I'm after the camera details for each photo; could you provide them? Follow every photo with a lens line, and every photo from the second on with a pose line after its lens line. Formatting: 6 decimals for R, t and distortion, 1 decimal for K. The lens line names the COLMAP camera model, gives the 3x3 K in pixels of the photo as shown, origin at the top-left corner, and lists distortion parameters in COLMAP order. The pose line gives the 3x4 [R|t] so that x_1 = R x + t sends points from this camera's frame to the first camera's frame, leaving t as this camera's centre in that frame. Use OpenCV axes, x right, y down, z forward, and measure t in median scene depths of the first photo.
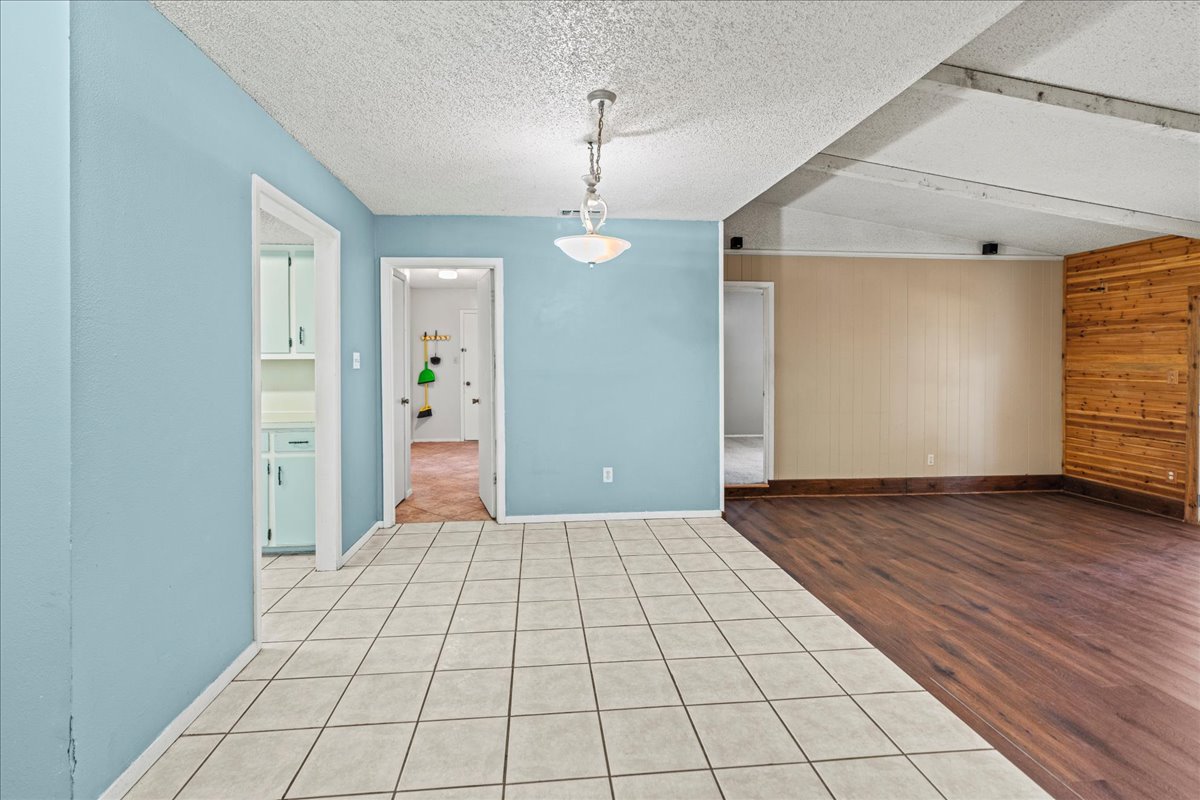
lens RADIAL K [[561.4, 0, 594.6], [0, 561.4, 369.9], [0, 0, 1]] dist [-0.001287, 0.007186]
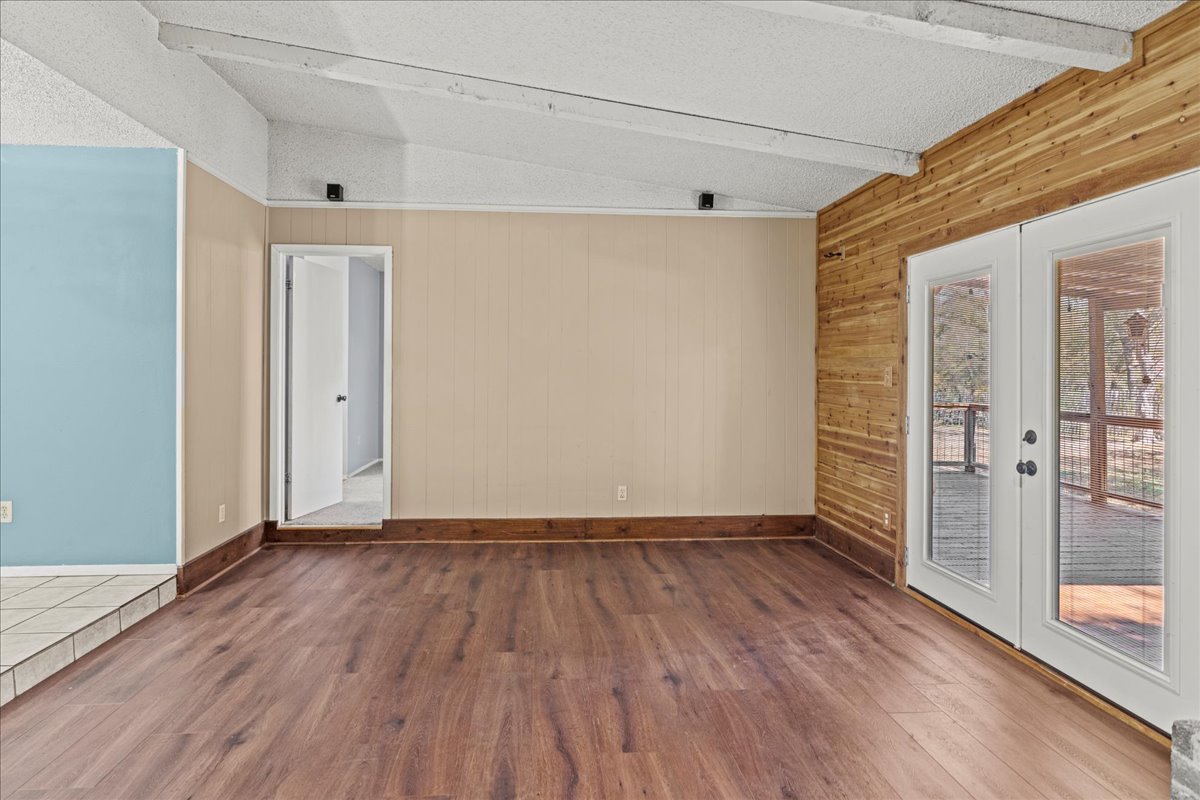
lens RADIAL K [[647.2, 0, 597.5], [0, 647.2, 374.7], [0, 0, 1]] dist [-0.001961, 0.001092]
pose [[0.999521, 0.003428, -0.030755, 0.627384], [-0.003851, 0.999898, -0.013729, 0.020725], [0.030705, 0.013841, 0.999433, 0.177522]]
